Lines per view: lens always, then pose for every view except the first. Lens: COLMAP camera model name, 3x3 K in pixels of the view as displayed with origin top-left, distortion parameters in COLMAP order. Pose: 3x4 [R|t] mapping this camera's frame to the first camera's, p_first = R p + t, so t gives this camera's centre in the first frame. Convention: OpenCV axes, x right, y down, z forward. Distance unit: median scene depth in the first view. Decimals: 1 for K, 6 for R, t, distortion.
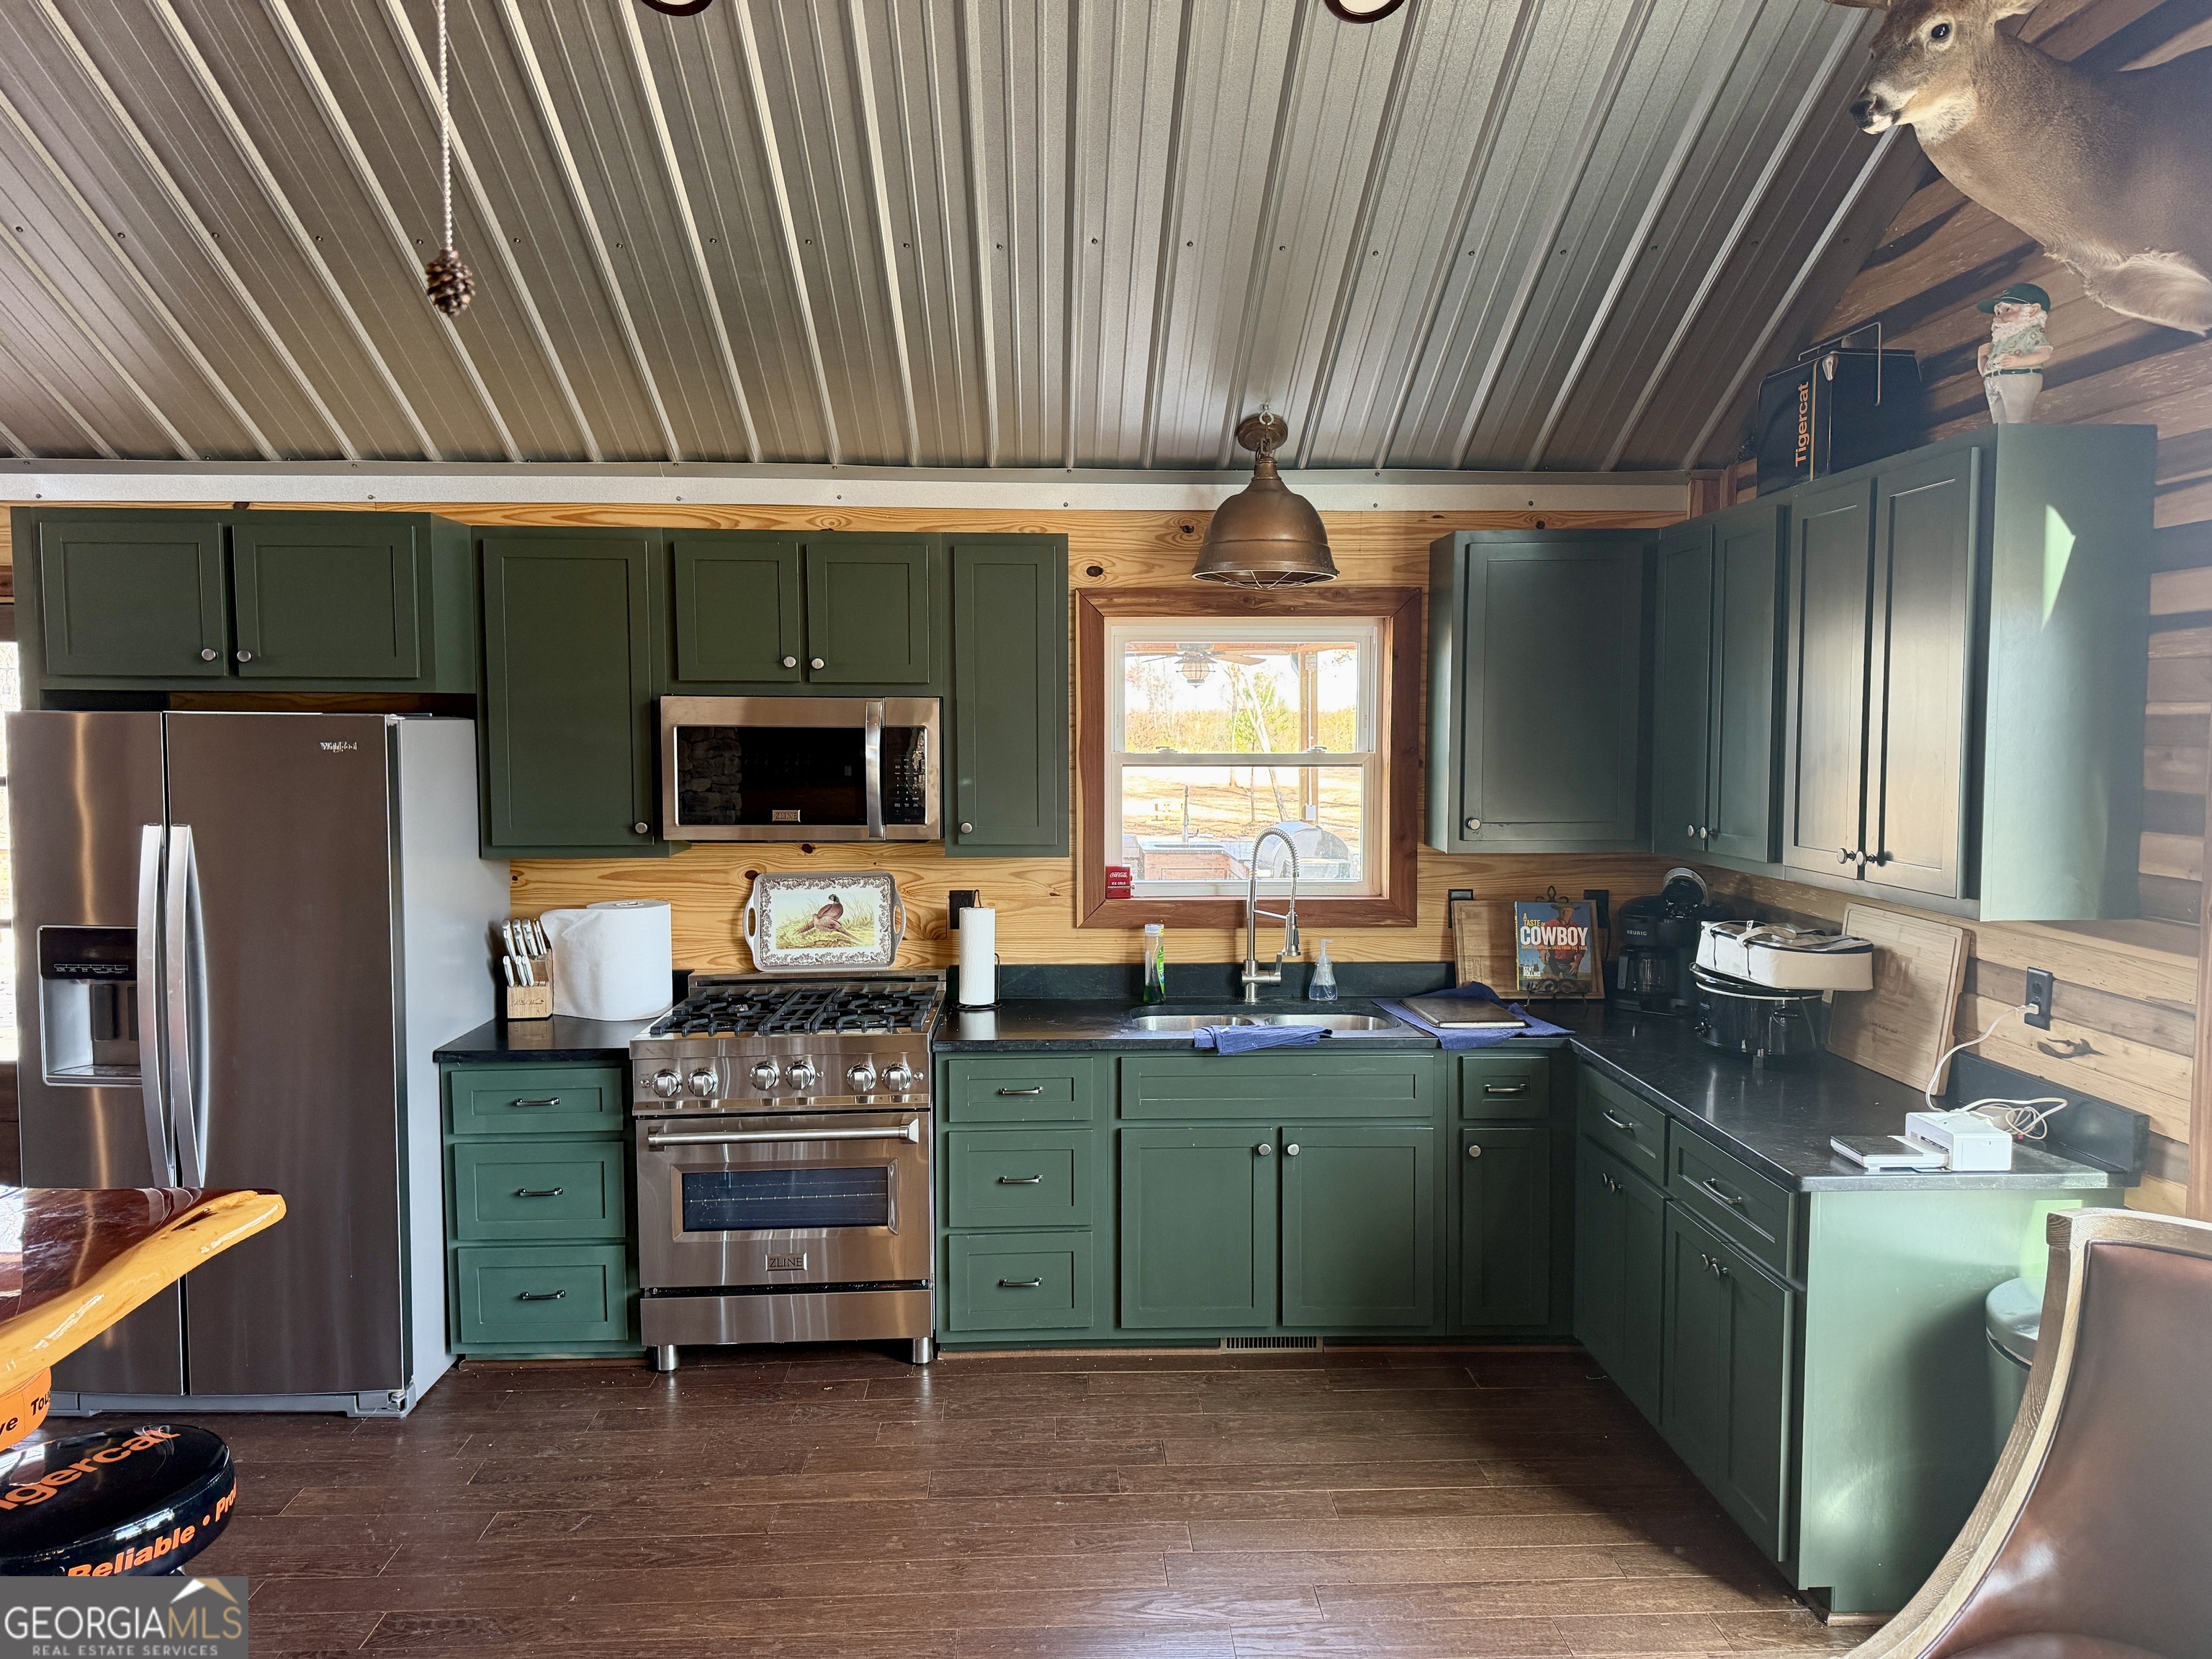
lens RADIAL K [[1553.1, 0, 1101.7], [0, 1553.1, 830.3], [0, 0, 1]] dist [0.038887, -0.041410]
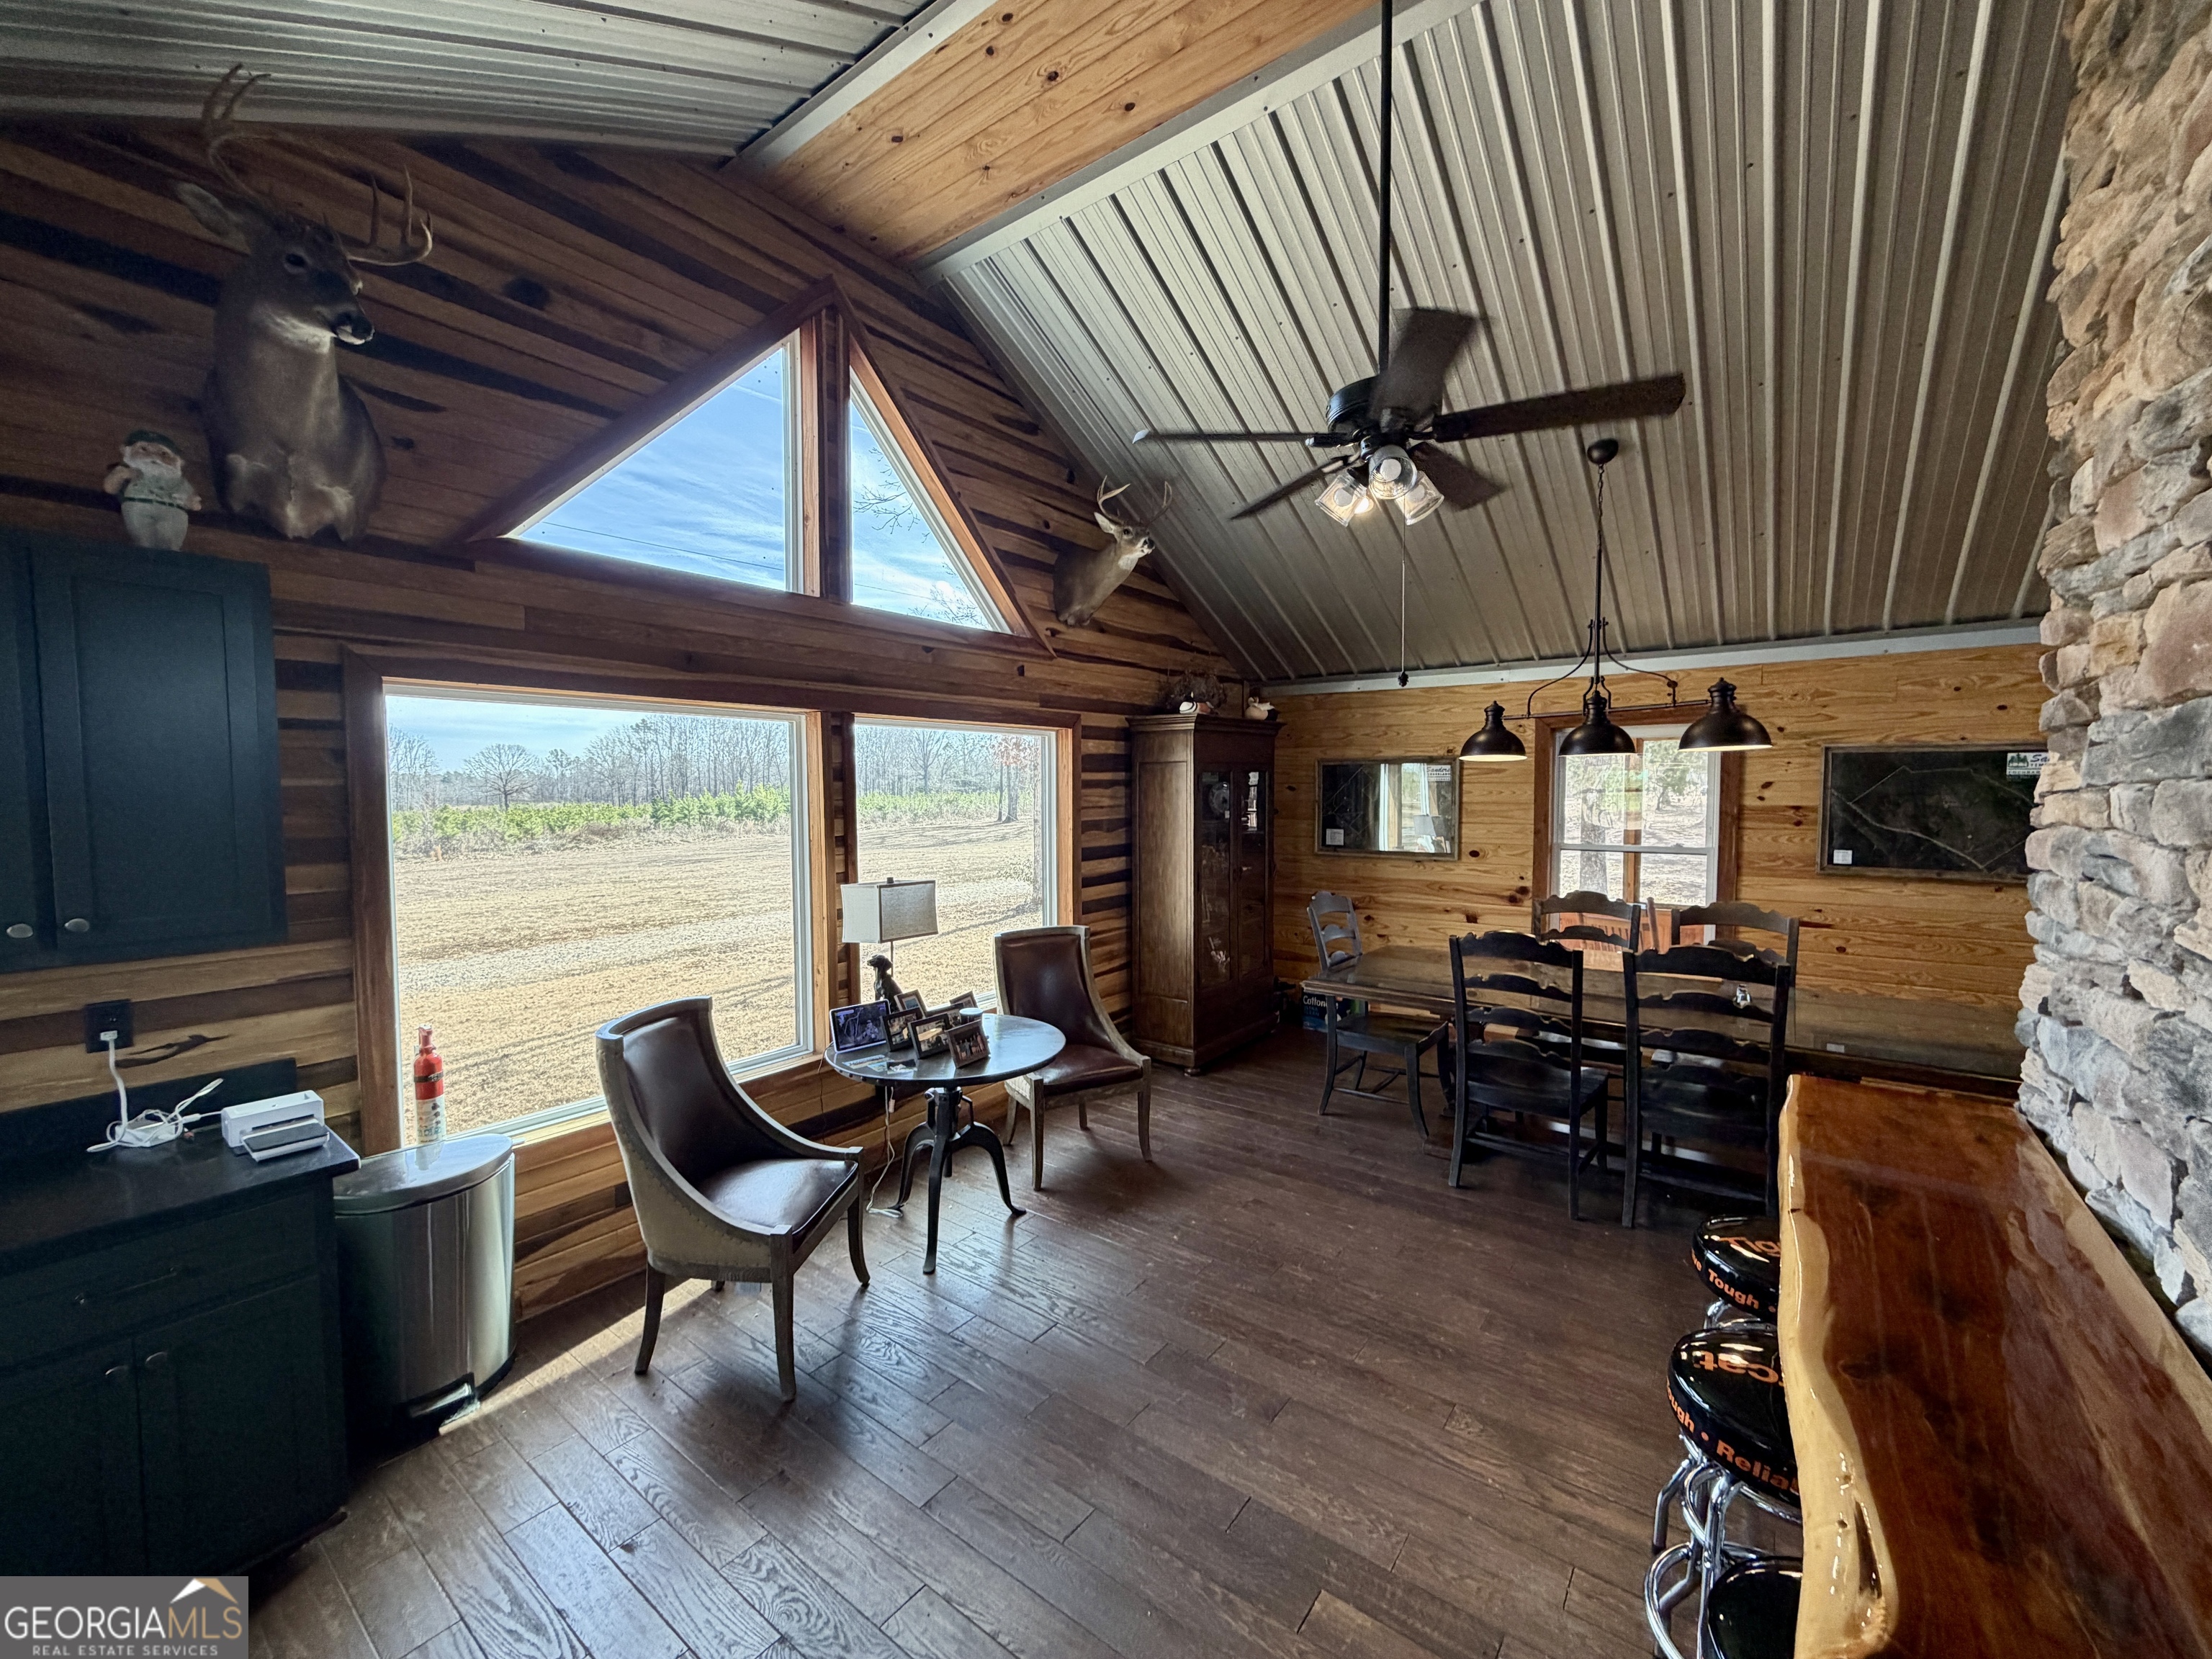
lens RADIAL K [[882.0, 0, 1099.5], [0, 882.0, 828.1], [0, 0, 1]] dist [0.001460, -0.000465]
pose [[-0.773484, -0.029056, 0.633150, -0.342808], [0.047477, 0.993486, 0.103592, -0.064482], [-0.632035, 0.110187, -0.767066, 0.883335]]
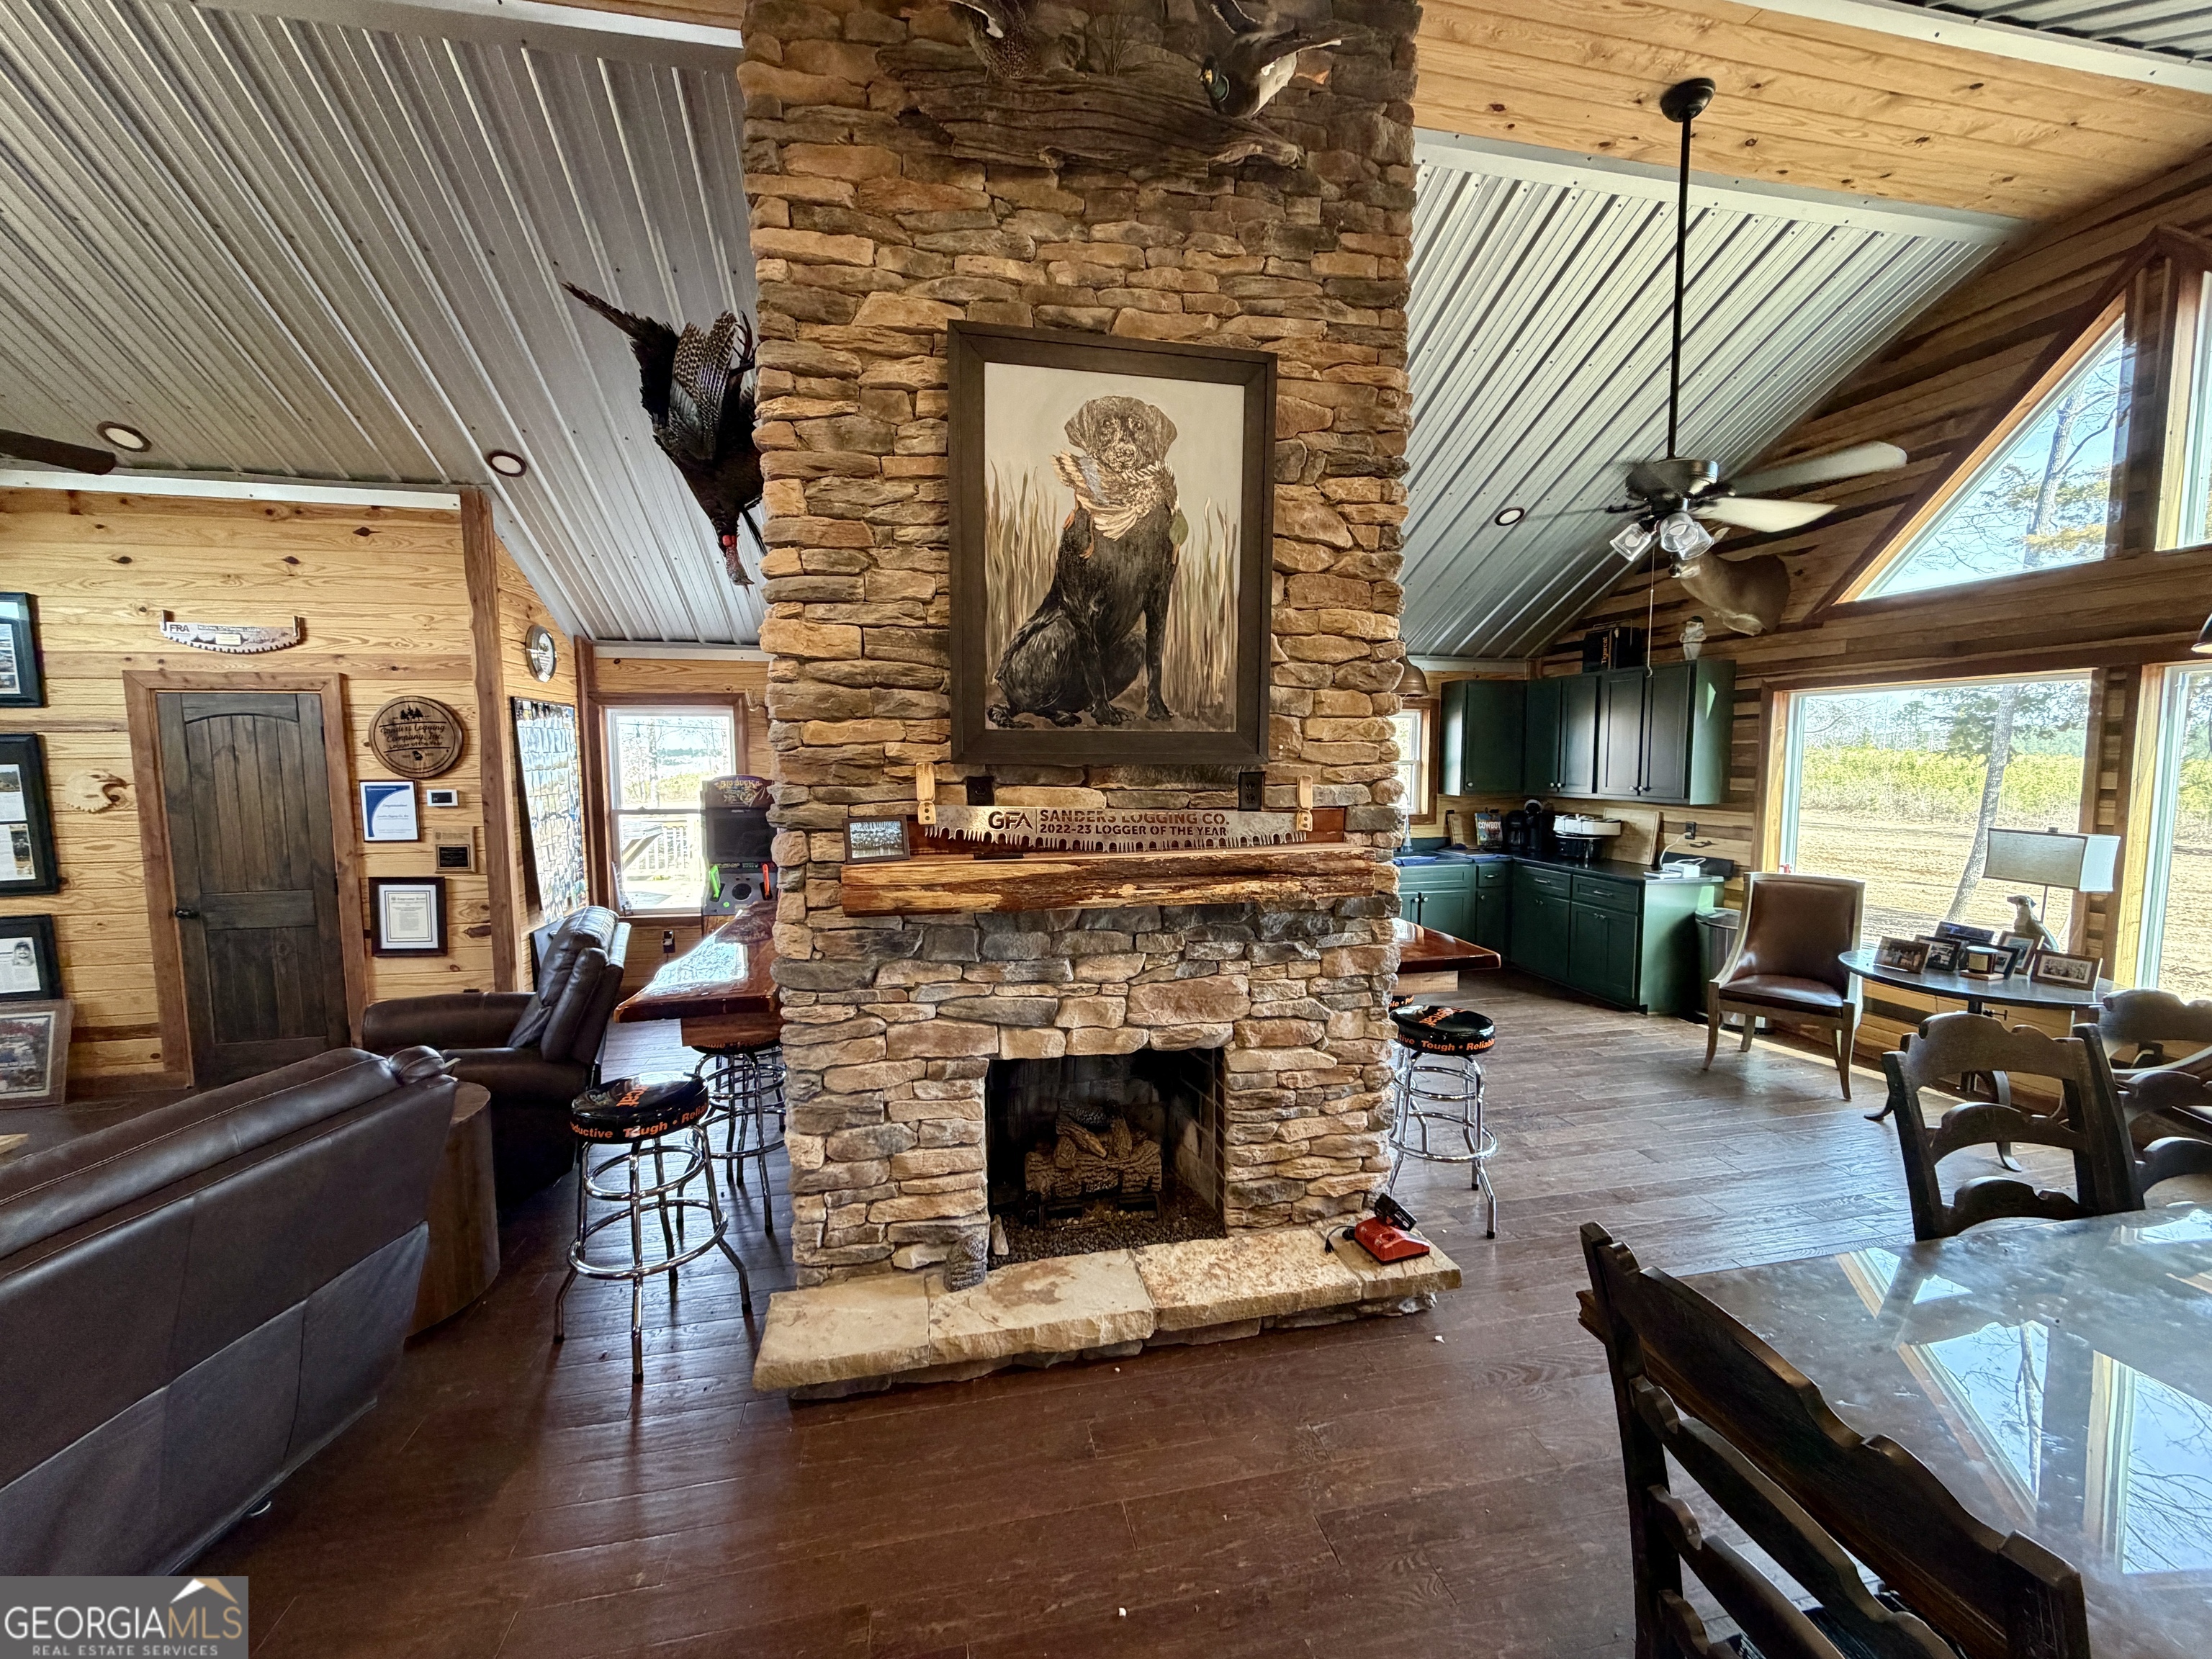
lens RADIAL K [[882.0, 0, 1094.5], [0, 882.0, 830.2], [0, 0, 1]] dist [0.001460, -0.000465]
pose [[0.985730, -0.018648, 0.167298, -0.815452], [0.016107, 0.999734, 0.016528, 0.047670], [-0.167561, -0.013598, 0.985768, -0.532251]]
